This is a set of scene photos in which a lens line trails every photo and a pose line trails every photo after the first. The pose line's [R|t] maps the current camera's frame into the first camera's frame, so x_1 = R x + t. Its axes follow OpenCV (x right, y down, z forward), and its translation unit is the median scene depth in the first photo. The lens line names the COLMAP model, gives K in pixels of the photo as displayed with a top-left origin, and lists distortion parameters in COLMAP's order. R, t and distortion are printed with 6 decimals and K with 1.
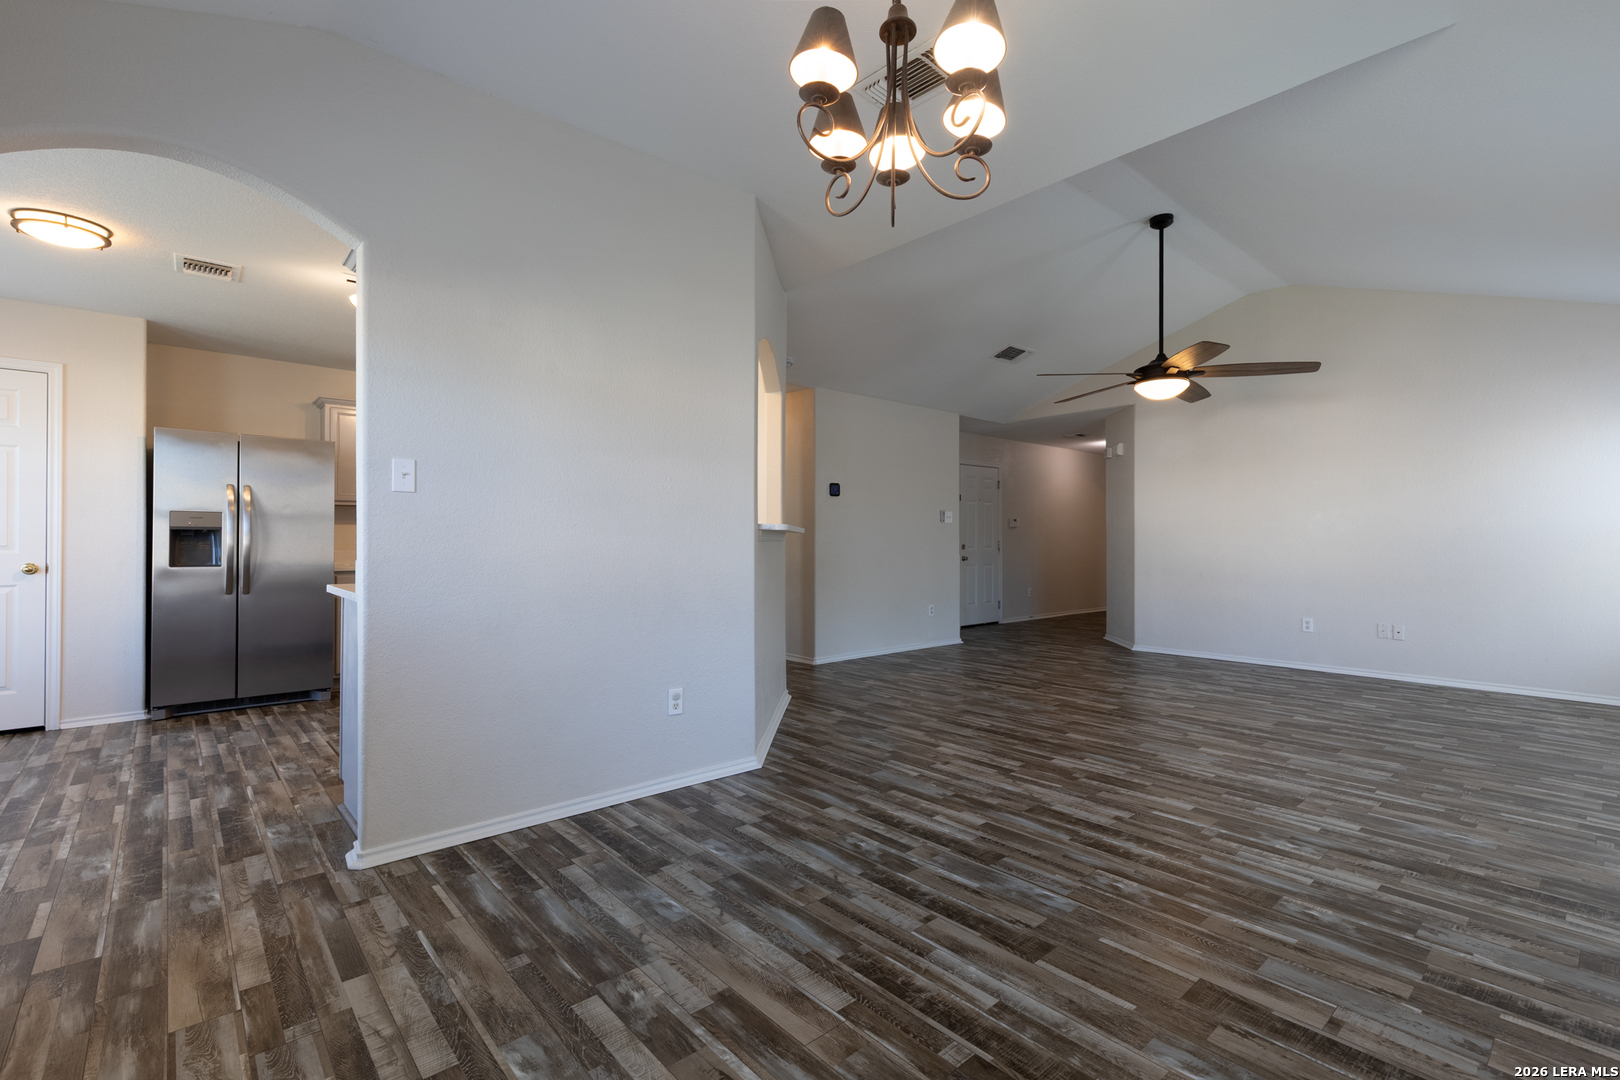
lens RADIAL K [[724.8, 0, 821.9], [0, 724.8, 539.0], [0, 0, 1]] dist [0.003772, 0.000276]
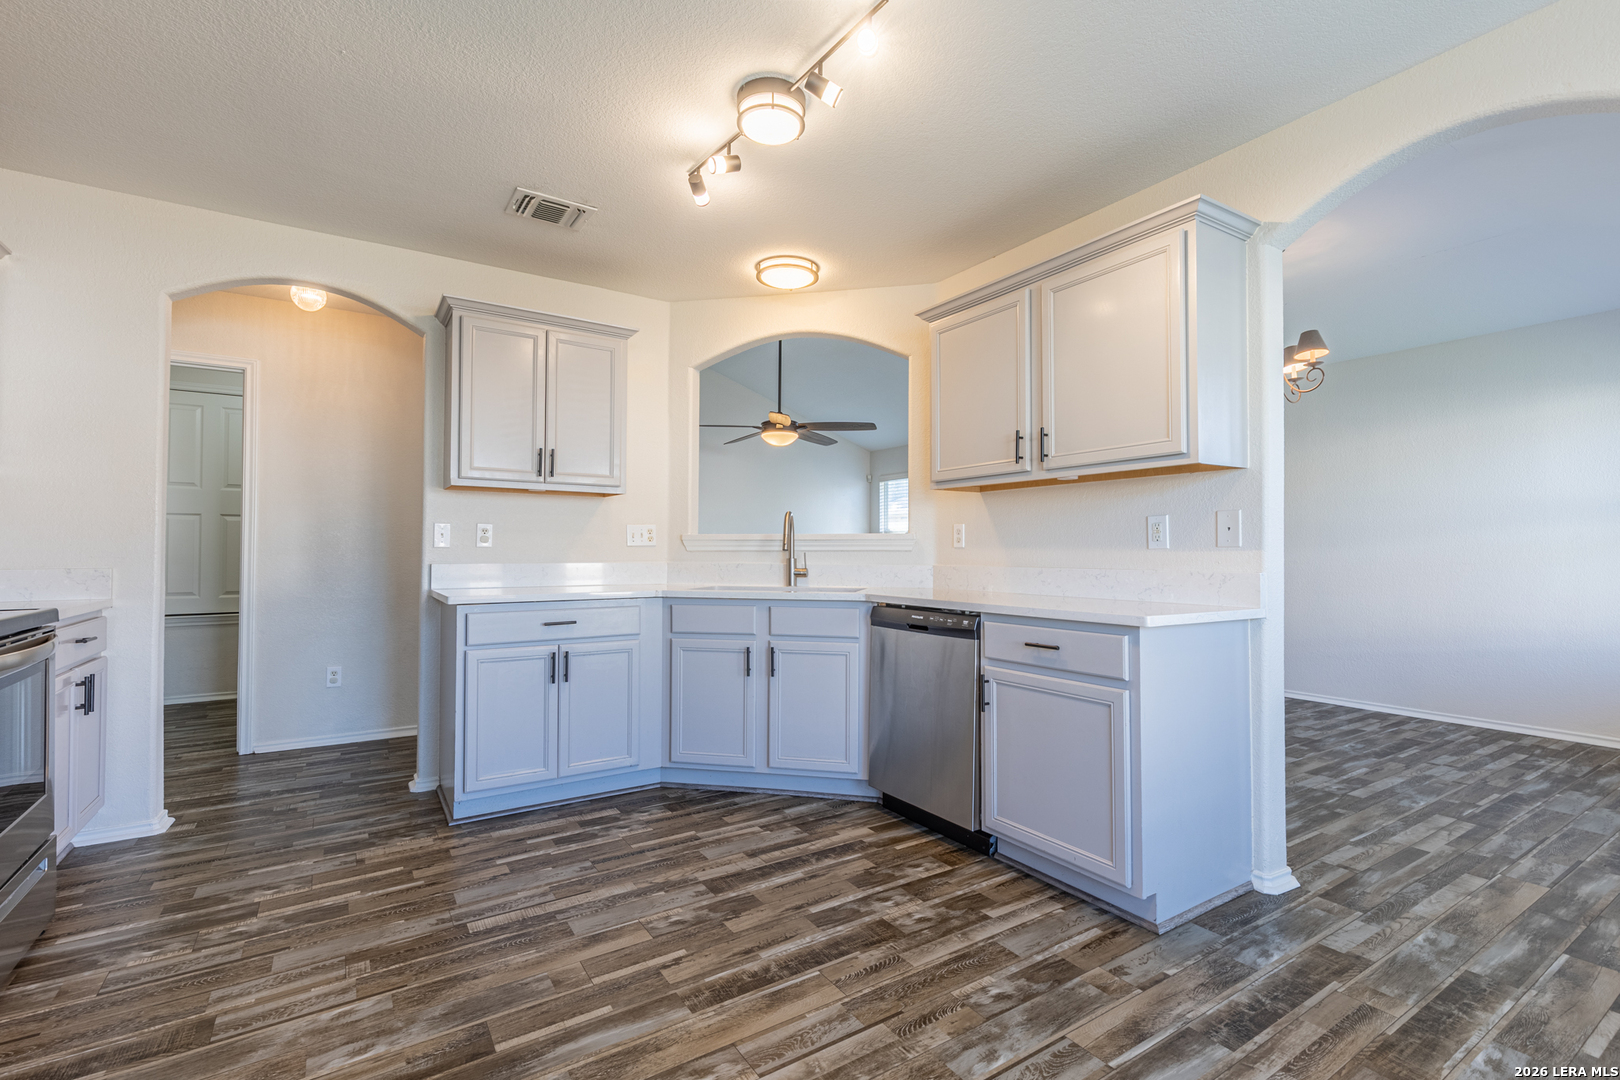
lens RADIAL K [[732.2, 0, 815.4], [0, 732.2, 539.7], [0, 0, 1]] dist [0.010883, -0.001080]
pose [[0.149284, 0.016967, 0.988649, -1.701613], [-0.002839, 0.999856, -0.016731, 0.005969], [-0.988790, -0.000309, 0.149311, 1.465765]]
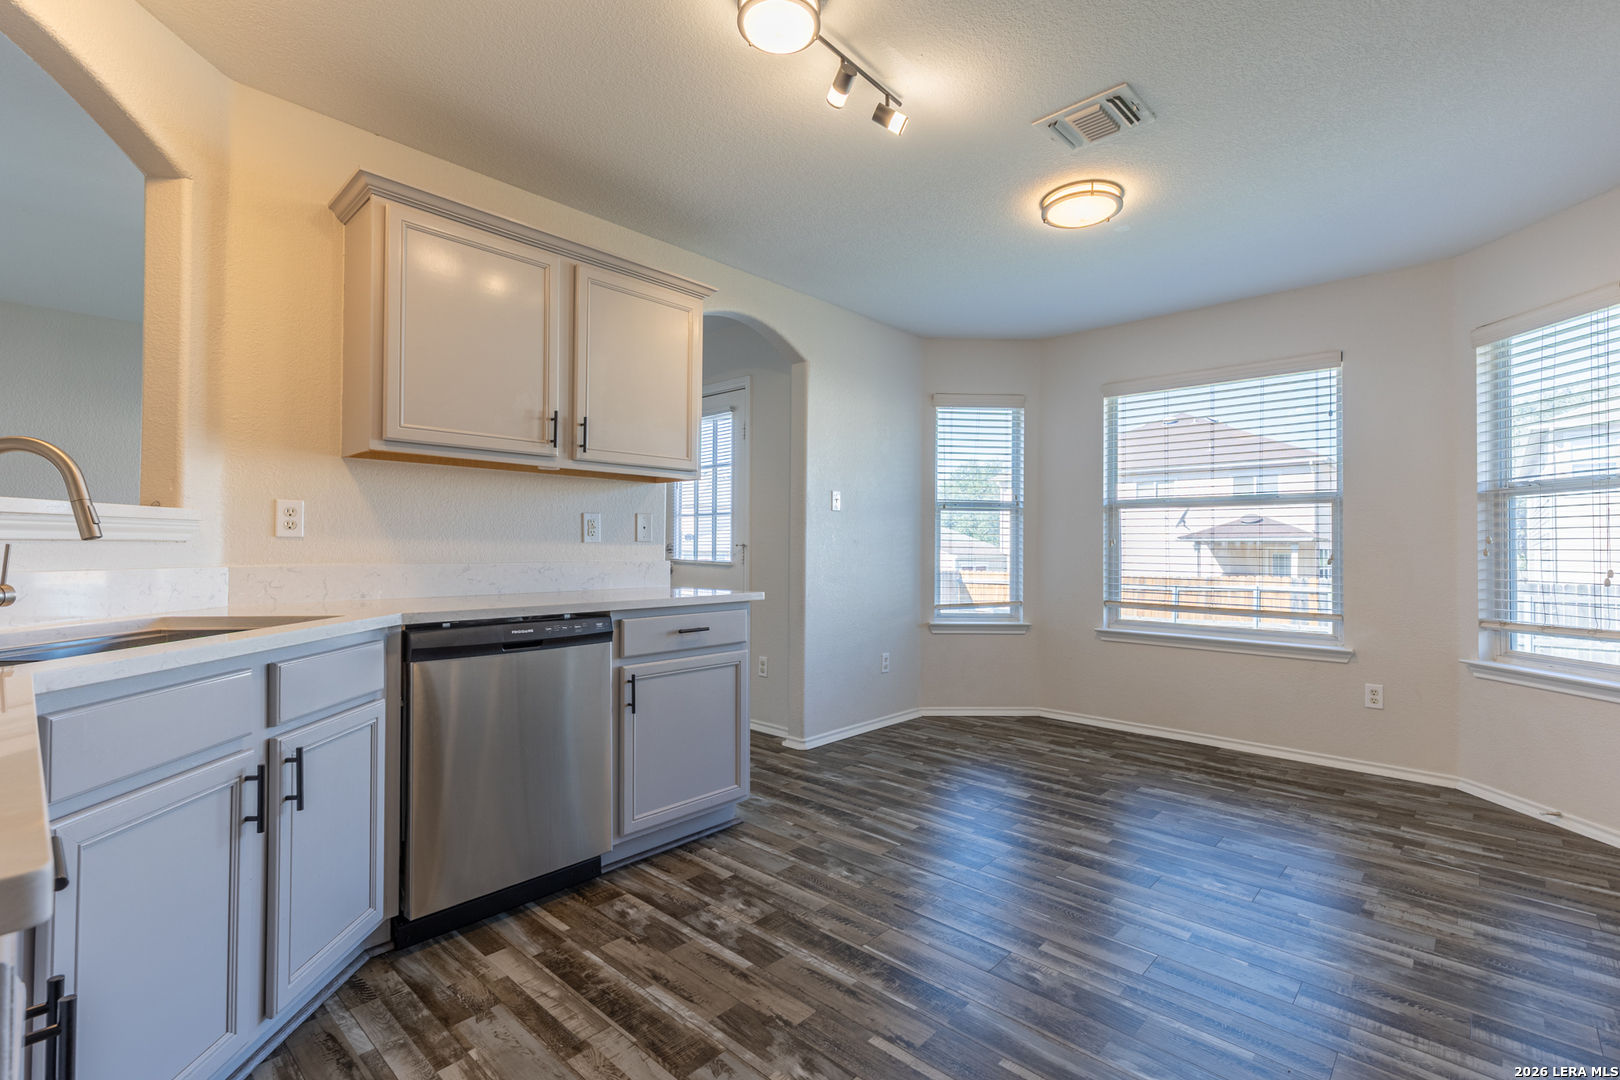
lens RADIAL K [[725.4, 0, 825.4], [0, 725.4, 537.0], [0, 0, 1]] dist [0.001965, 0.000288]
pose [[-0.994466, -0.004864, -0.104946, -0.808277], [-0.003076, 0.999848, -0.017189, 0.009704], [0.105014, -0.016771, -0.994329, 2.371176]]
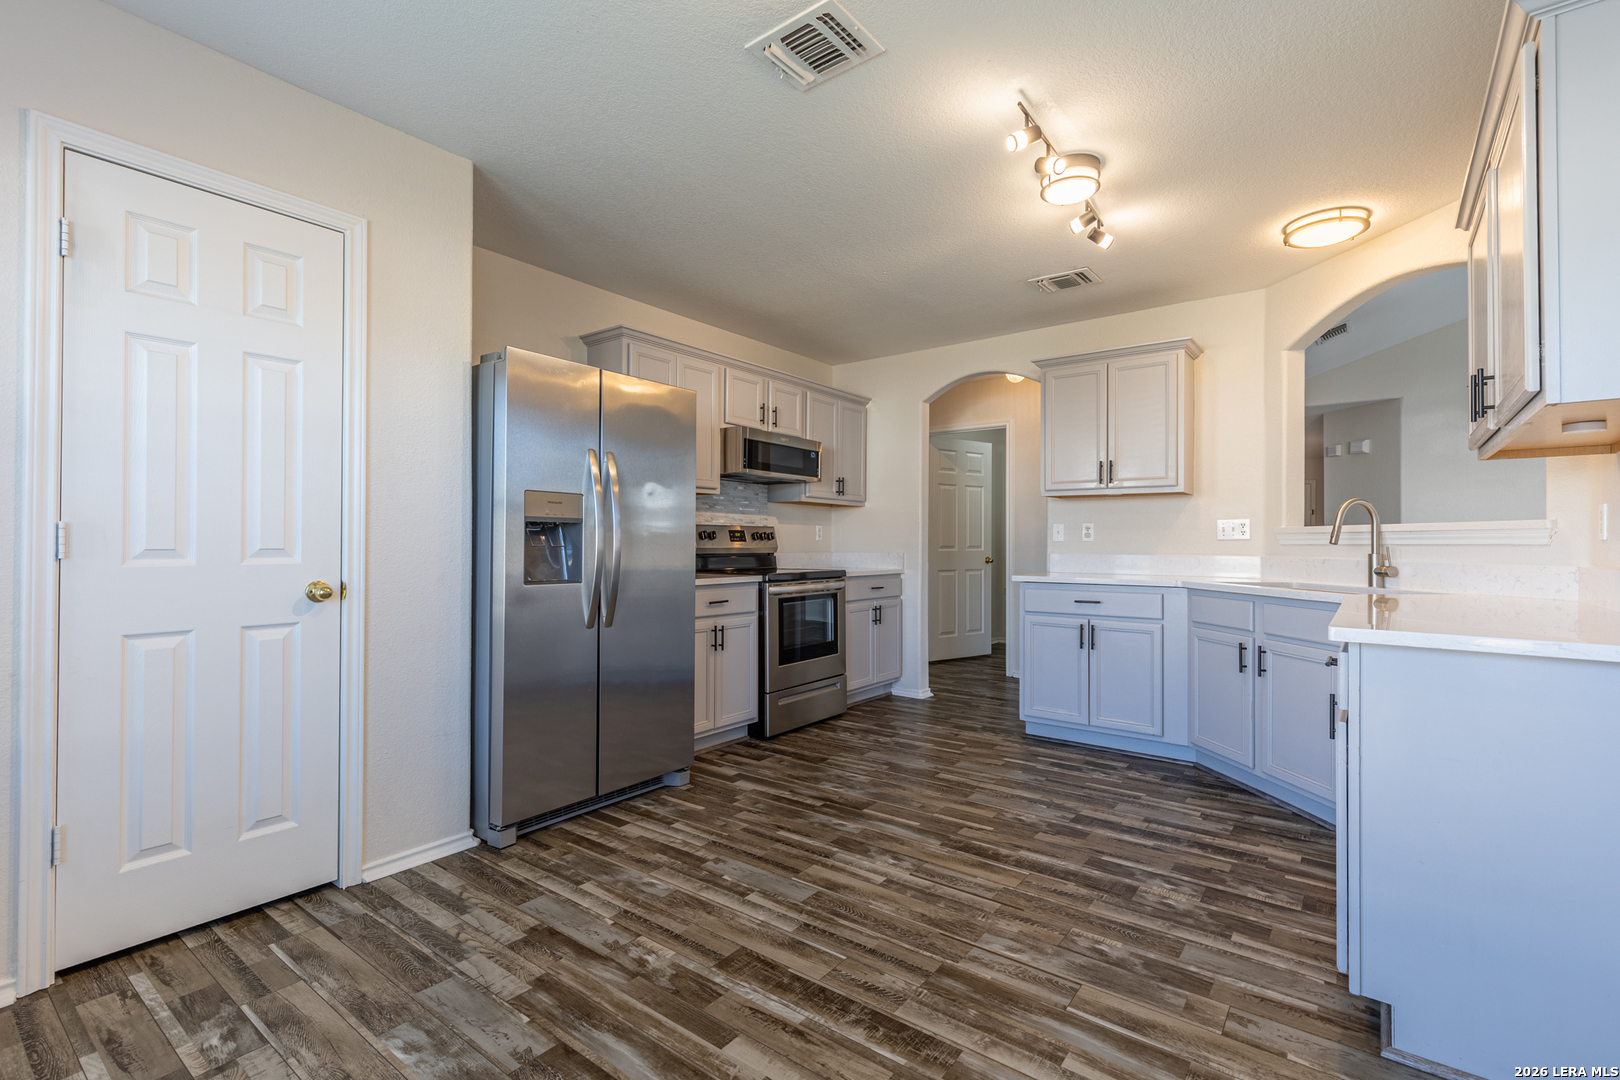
lens RADIAL K [[732.2, 0, 815.4], [0, 732.2, 539.7], [0, 0, 1]] dist [0.010883, -0.001080]
pose [[0.982197, 0.005399, 0.187774, -1.400795], [-0.004776, 0.999981, -0.003771, 0.004487], [-0.187791, 0.002807, 0.982205, 0.668259]]
